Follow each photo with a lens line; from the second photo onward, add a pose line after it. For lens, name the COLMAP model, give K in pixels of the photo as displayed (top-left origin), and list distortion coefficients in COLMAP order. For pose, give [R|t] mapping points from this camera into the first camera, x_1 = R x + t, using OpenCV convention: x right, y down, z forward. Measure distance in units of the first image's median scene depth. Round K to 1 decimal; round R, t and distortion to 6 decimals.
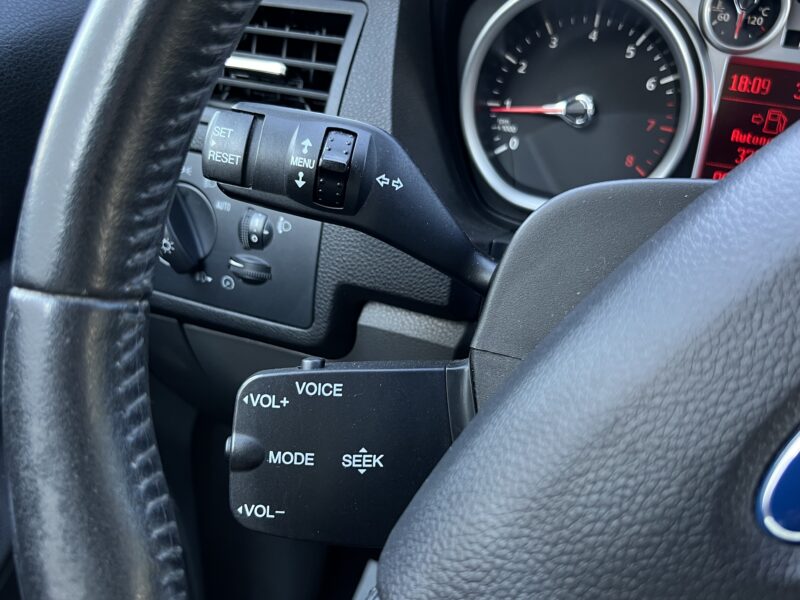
lens RADIAL K [[786.1, 0, 403.9], [0, 786.1, 303.3], [0, 0, 1]] dist [0.016776, 0.000000]
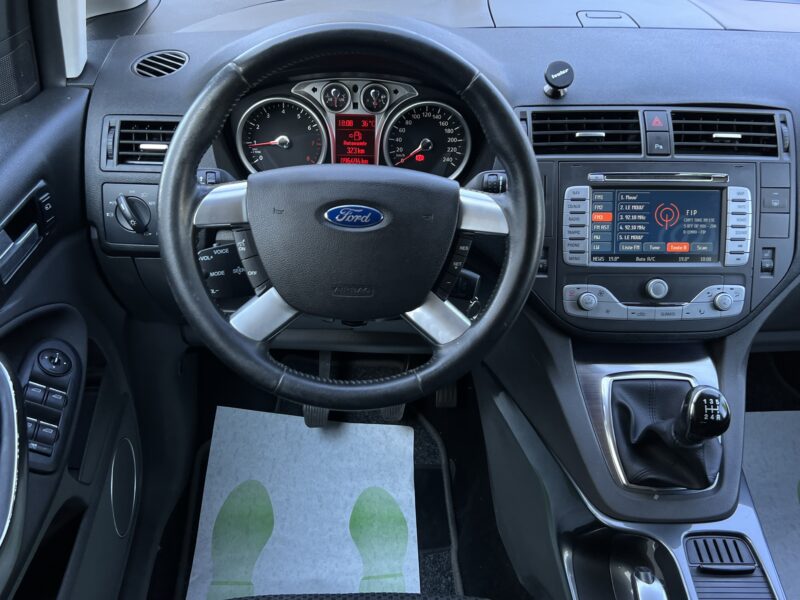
lens RADIAL K [[774.1, 0, 399.0], [0, 774.1, 301.6], [0, 0, 1]] dist [0.015371, 0.000000]
pose [[0.938433, -0.208900, 0.275145, -0.234766], [0.194267, 0.977704, 0.079727, 0.136403], [-0.285666, -0.021367, 0.958091, -1.584115]]
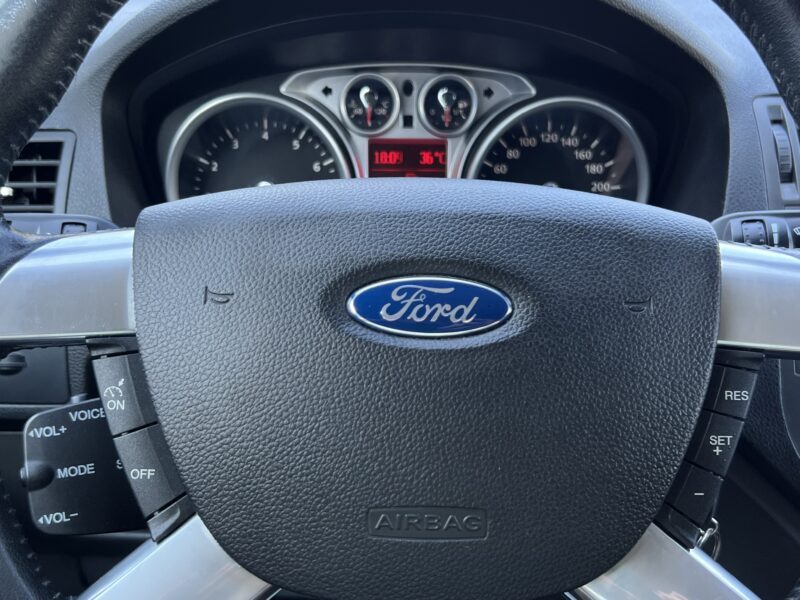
lens RADIAL K [[883.3, 0, 412.0], [0, 883.3, 319.3], [0, 0, 1]] dist [0.001243, 0.000000]
pose [[0.941931, -0.172842, 0.287911, 0.002544], [0.207659, 0.973586, -0.094906, 0.140755], [-0.263902, 0.149182, 0.952943, -0.396332]]
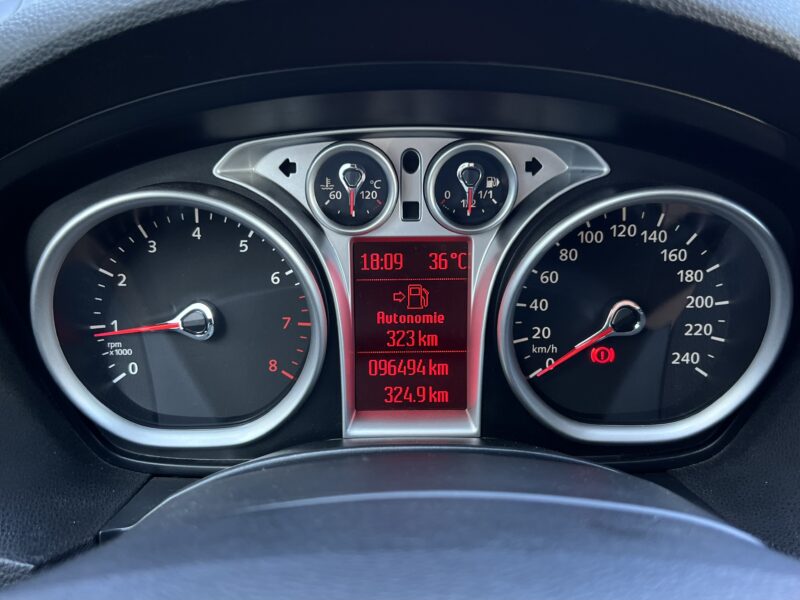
lens RADIAL K [[786.1, 0, 398.9], [0, 786.1, 298.3], [0, 0, 1]] dist [0.016776, 0.000000]
pose [[0.944840, -0.192447, 0.265029, 0.221511], [0.214402, 0.975123, -0.056281, -0.189402], [-0.247605, 0.109999, 0.962596, 0.151342]]
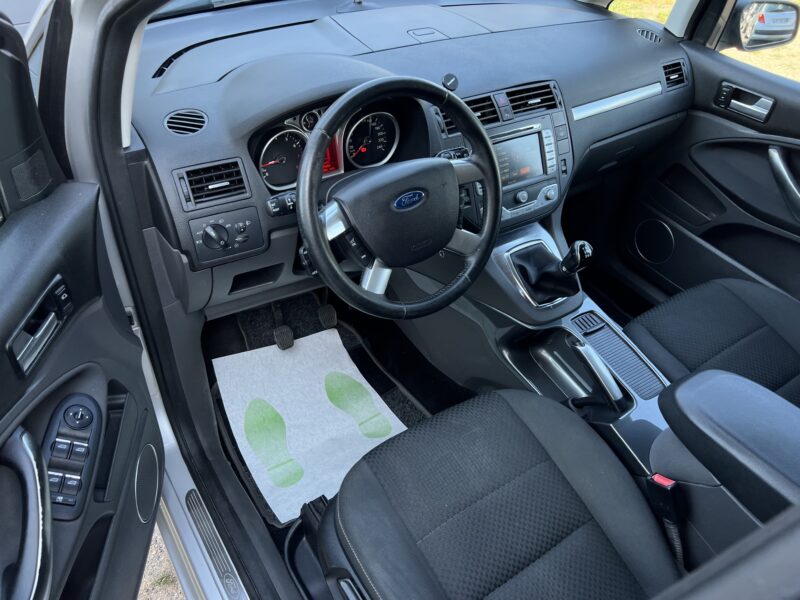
lens RADIAL K [[577.0, 0, 388.7], [0, 577.0, 309.5], [0, 0, 1]] dist [0.021843, -0.030686]
pose [[0.631978, -0.521820, 0.572981, -1.425837], [0.383091, 0.853044, 0.354340, -0.436335], [-0.673680, -0.004431, 0.739010, -1.358081]]
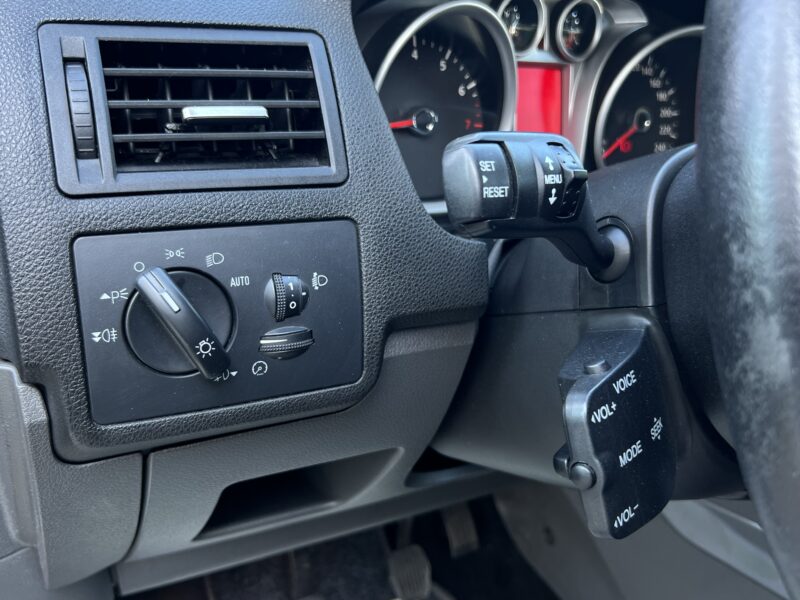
lens RADIAL K [[727.6, 0, 395.9], [0, 727.6, 305.1], [0, 0, 1]] dist [-0.023565, 0.000000]
pose [[0.665684, -0.304548, 0.681261, -0.643981], [0.315445, 0.942196, 0.112963, -0.133326], [-0.676284, 0.139703, 0.723273, 0.330769]]
